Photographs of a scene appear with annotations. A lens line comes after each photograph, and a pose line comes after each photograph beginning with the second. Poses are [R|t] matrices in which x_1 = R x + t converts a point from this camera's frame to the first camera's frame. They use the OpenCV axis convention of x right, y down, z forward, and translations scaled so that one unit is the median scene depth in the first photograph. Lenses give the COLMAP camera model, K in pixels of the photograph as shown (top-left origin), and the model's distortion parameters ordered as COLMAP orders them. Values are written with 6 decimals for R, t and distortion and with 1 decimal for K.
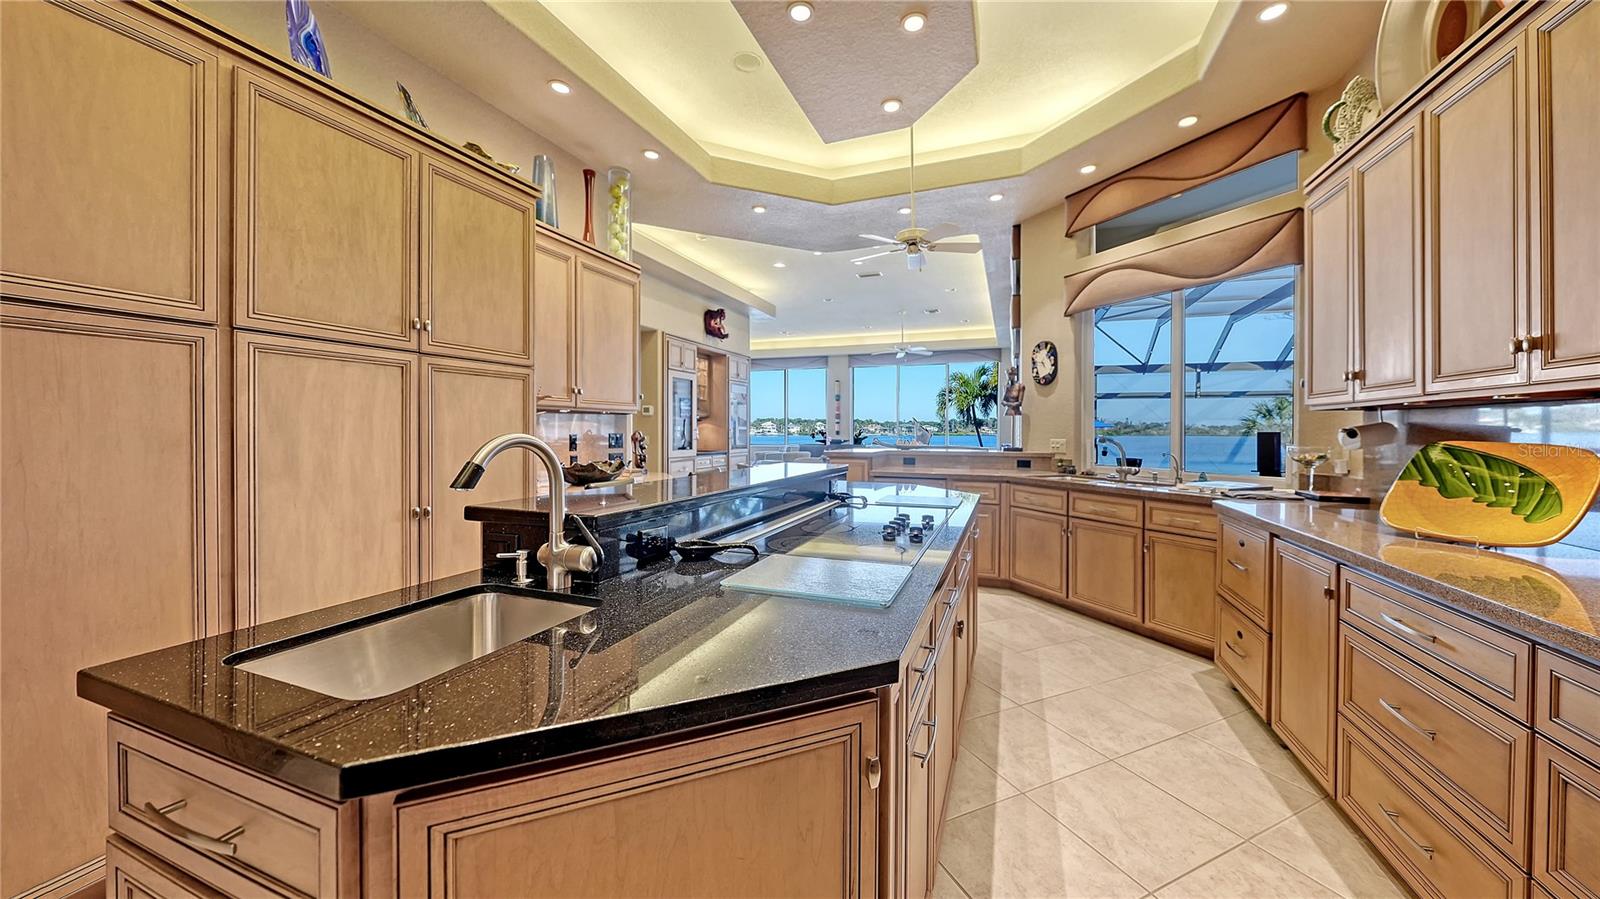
lens RADIAL K [[559.3, 0, 802.8], [0, 559.3, 433.9], [0, 0, 1]] dist [-0.000265, -0.000127]
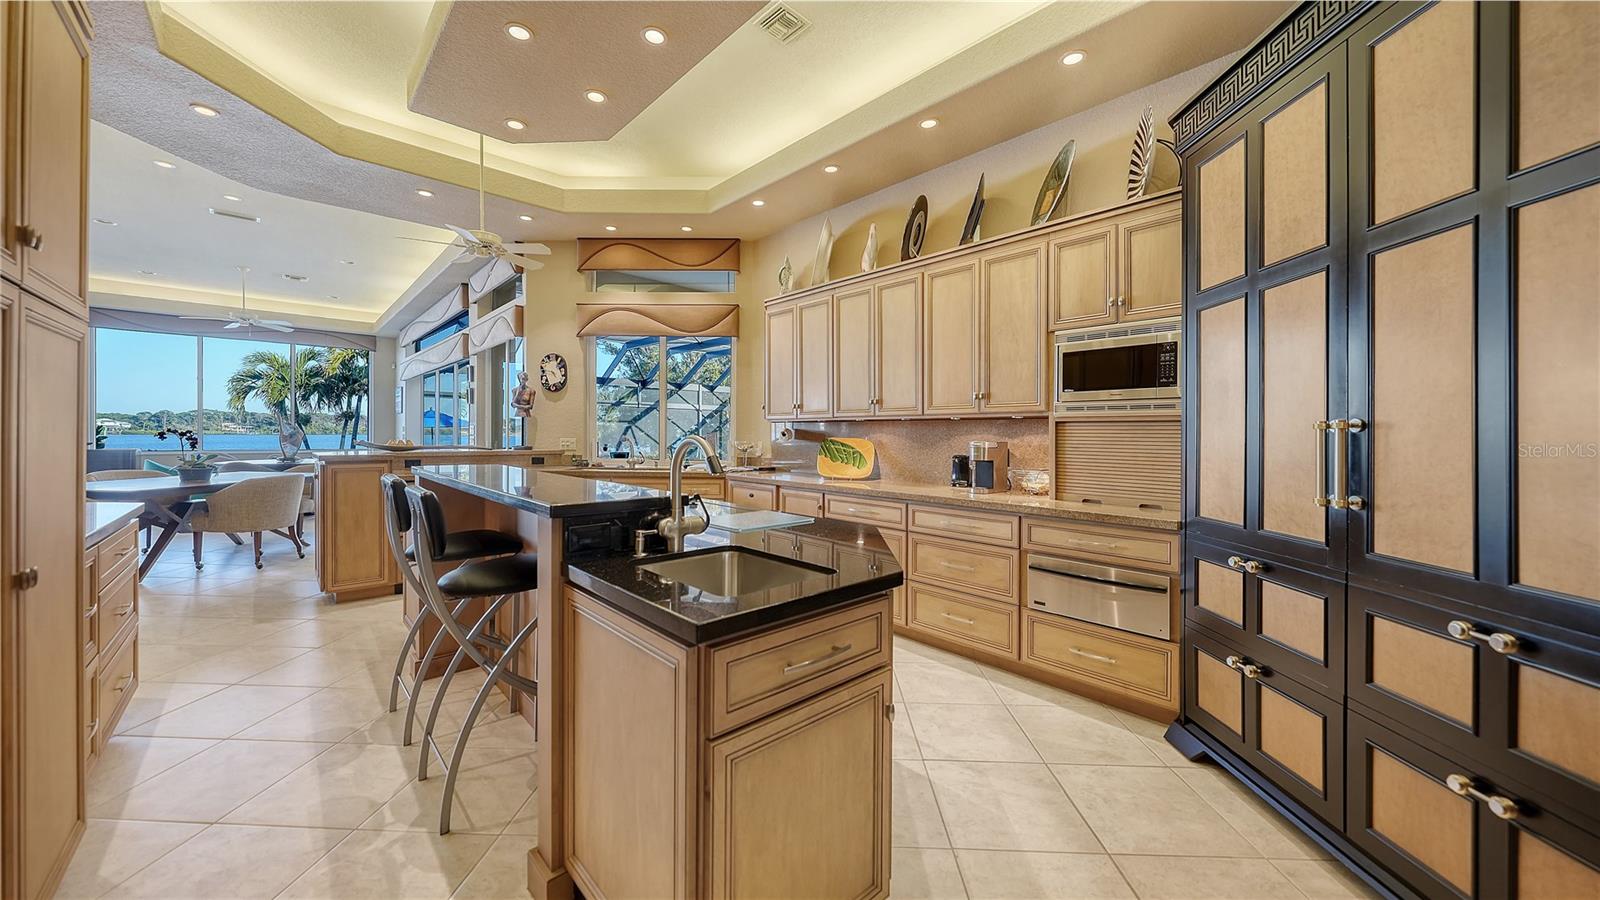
lens RADIAL K [[559.3, 0, 802.8], [0, 559.3, 434.4], [0, 0, 1]] dist [-0.000265, -0.000127]
pose [[0.437967, -0.002388, 0.898988, -0.384208], [-0.000311, 0.999996, 0.002808, -0.002606], [-0.898991, -0.001510, 0.437965, 0.033683]]
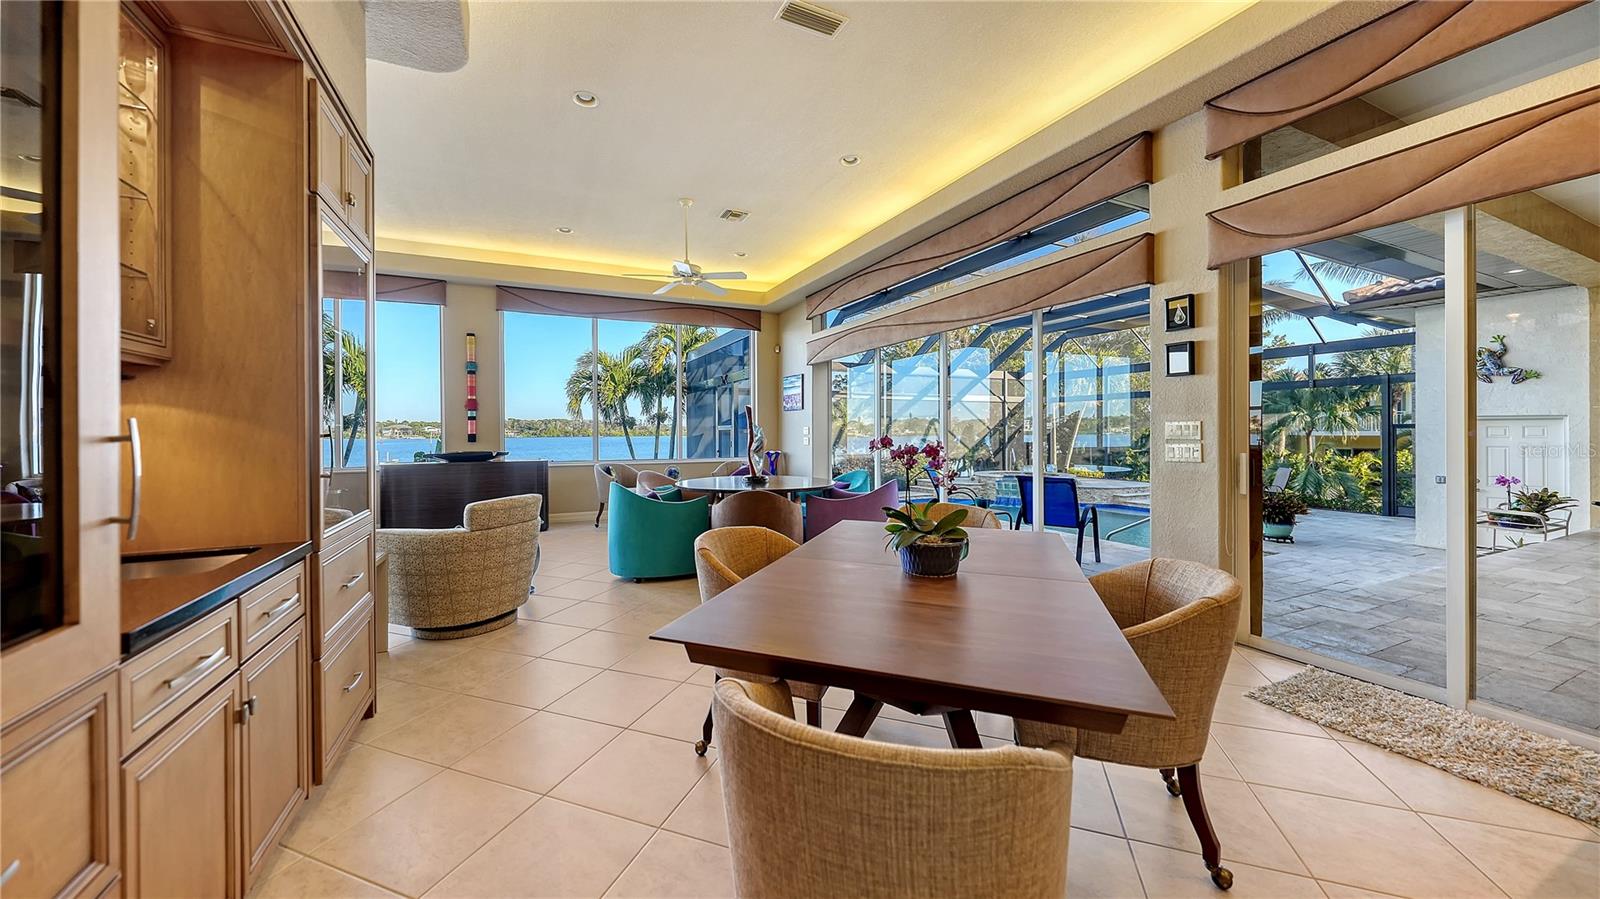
lens RADIAL K [[559.3, 0, 802.8], [0, 559.3, 433.9], [0, 0, 1]] dist [-0.000265, -0.000127]
pose [[0.687104, -0.010259, 0.726486, -0.290847], [0.012070, 0.999923, 0.002705, -0.011851], [-0.726458, 0.006910, 0.687176, 1.339714]]
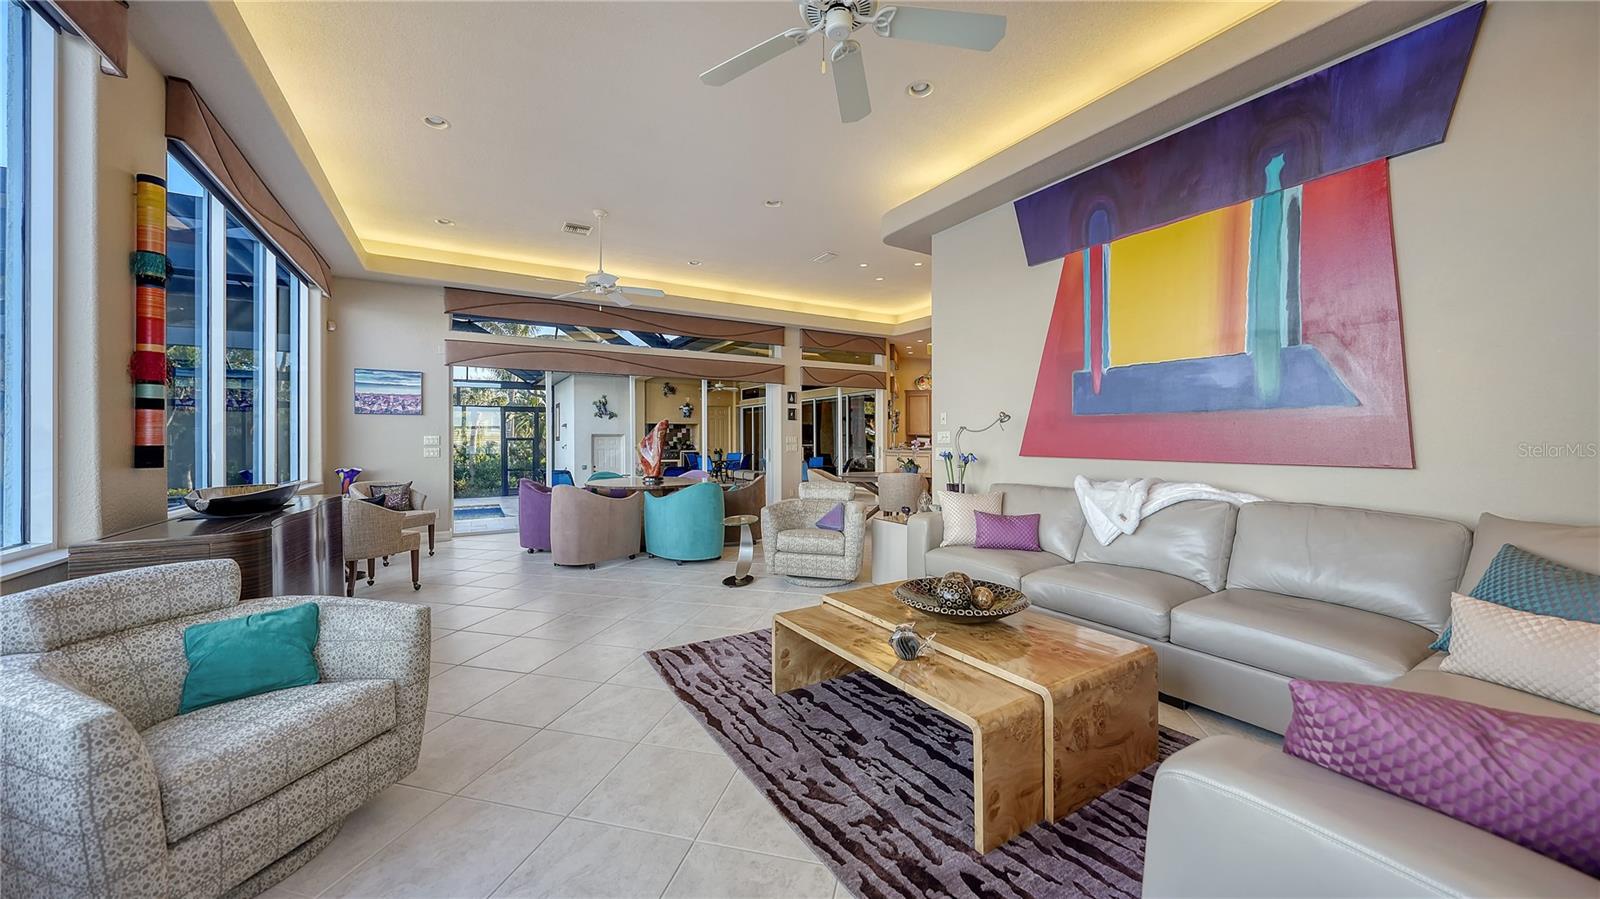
lens RADIAL K [[559.7, 0, 786.0], [0, 559.7, 435.5], [0, 0, 1]] dist [-0.000368, -0.000048]
pose [[-0.781307, 0.004043, 0.624134, -0.657200], [0.004980, 0.999988, -0.000243, -0.025185], [-0.624127, 0.002919, -0.781317, 3.036490]]
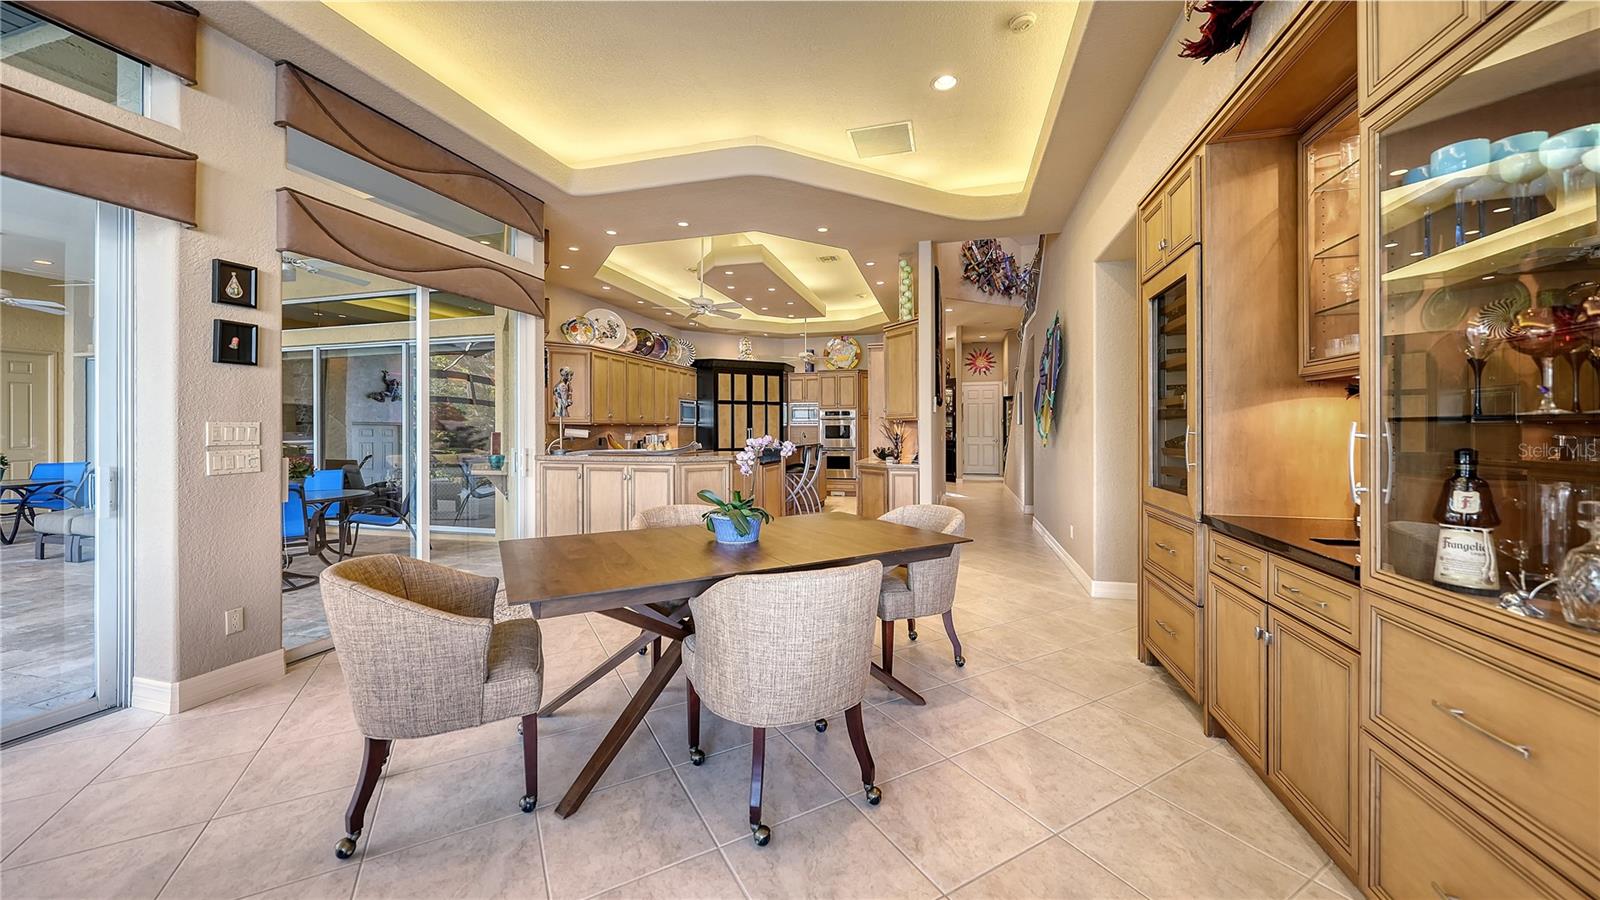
lens RADIAL K [[564.8, 0, 802.3], [0, 564.8, 422.7], [0, 0, 1]] dist [0.000112, -0.000015]
pose [[-0.994766, -0.001019, -0.102179, 0.040228], [-0.000211, 0.999969, -0.007919, -0.016063], [0.102184, -0.007856, -0.994735, 2.115029]]
